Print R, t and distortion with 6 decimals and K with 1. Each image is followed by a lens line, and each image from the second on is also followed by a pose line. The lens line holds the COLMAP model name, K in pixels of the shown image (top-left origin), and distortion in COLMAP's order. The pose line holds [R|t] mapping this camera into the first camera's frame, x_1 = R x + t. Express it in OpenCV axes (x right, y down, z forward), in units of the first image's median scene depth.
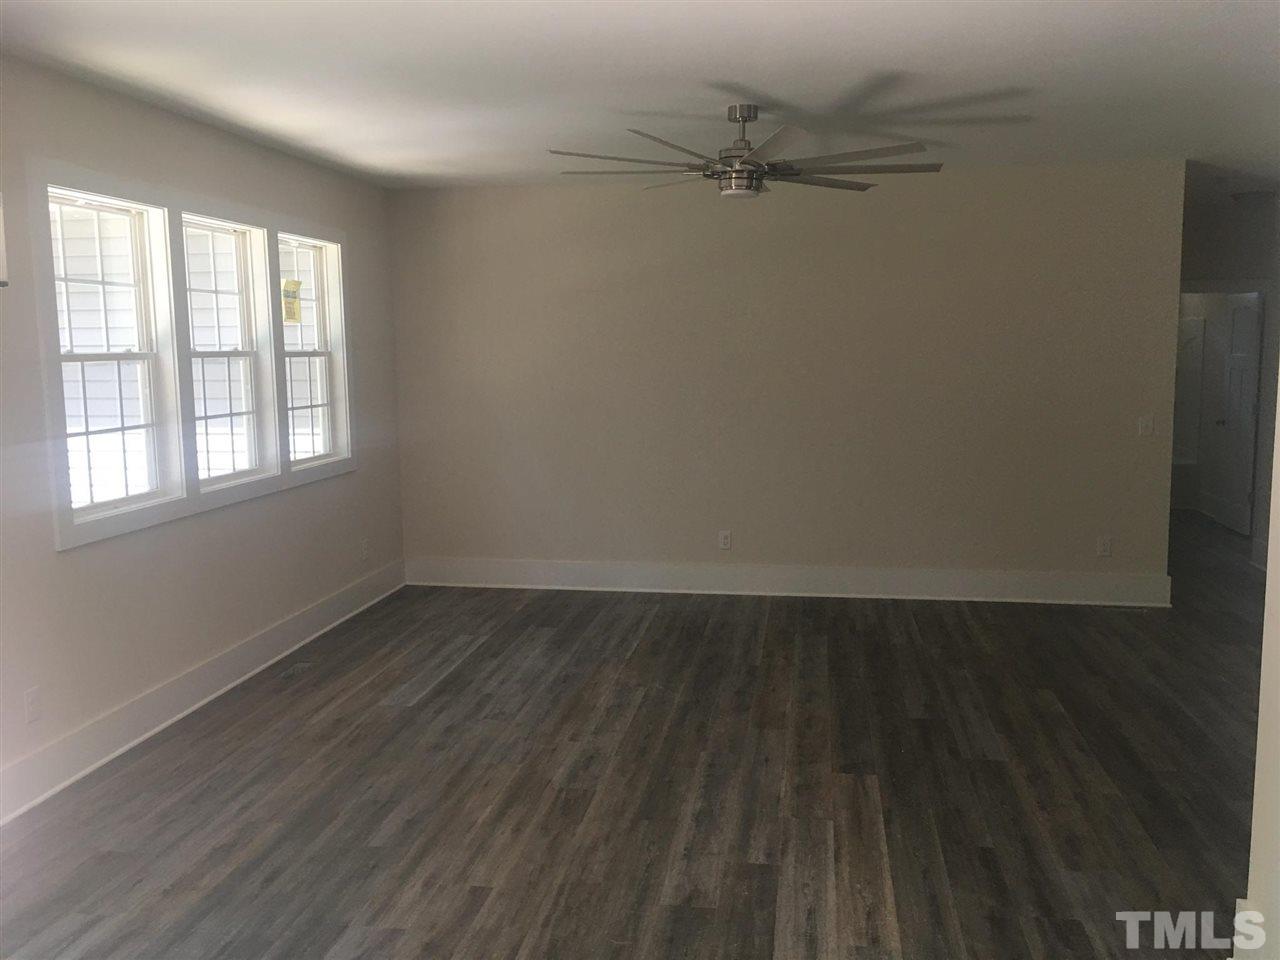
lens RADIAL K [[1076.6, 0, 640.0], [0, 1076.6, 480.0], [0, 0, 1]] dist [0.093404, -0.125393]
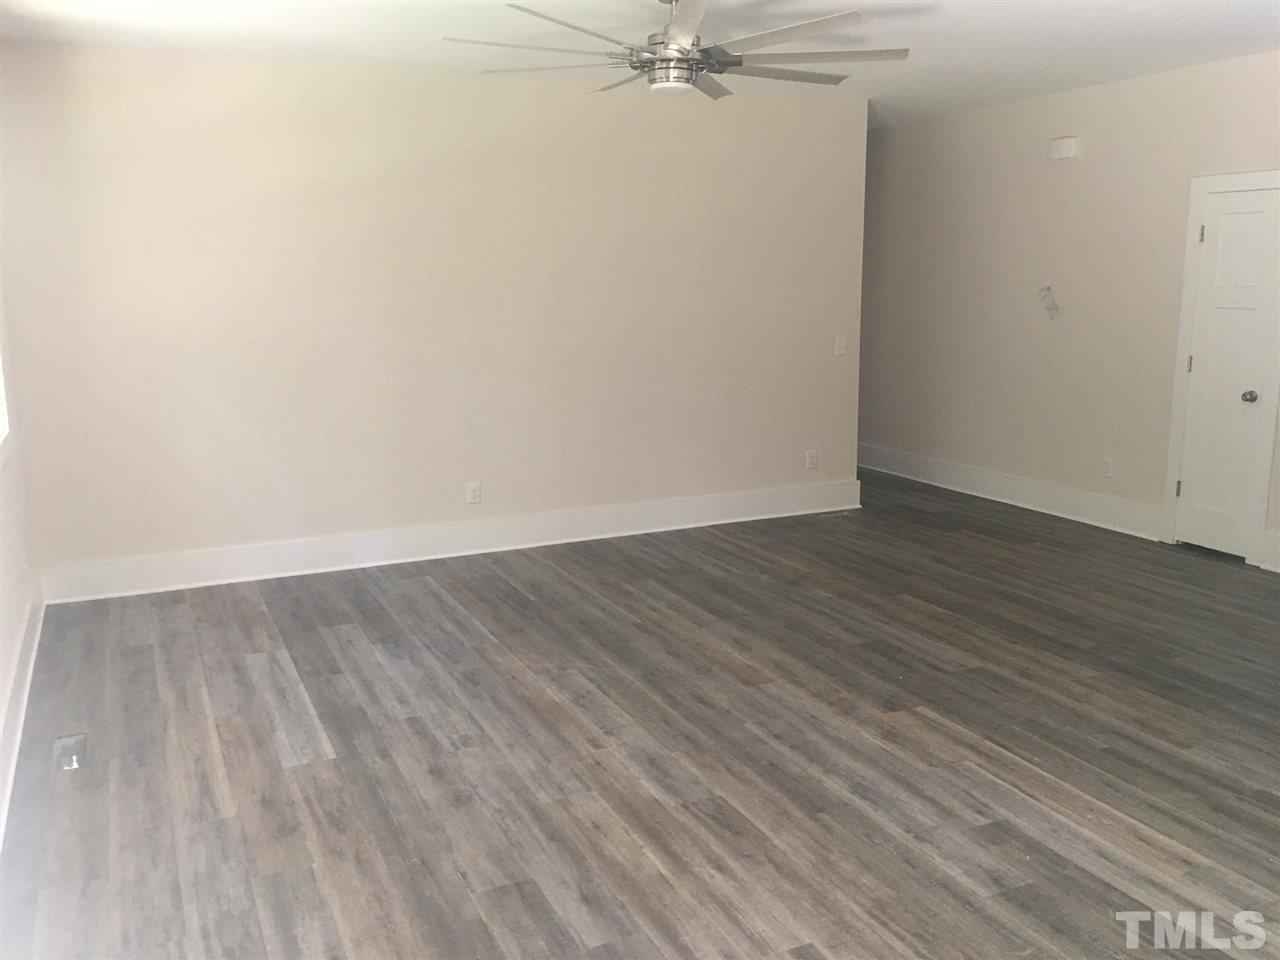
lens RADIAL K [[1076.6, 0, 640.0], [0, 1076.6, 480.0], [0, 0, 1]] dist [0.093404, -0.125393]
pose [[0.826456, -0.102514, 0.553589, -0.479195], [0.069453, 0.994336, 0.080445, -0.026572], [-0.558701, -0.028036, 0.828895, 0.309948]]
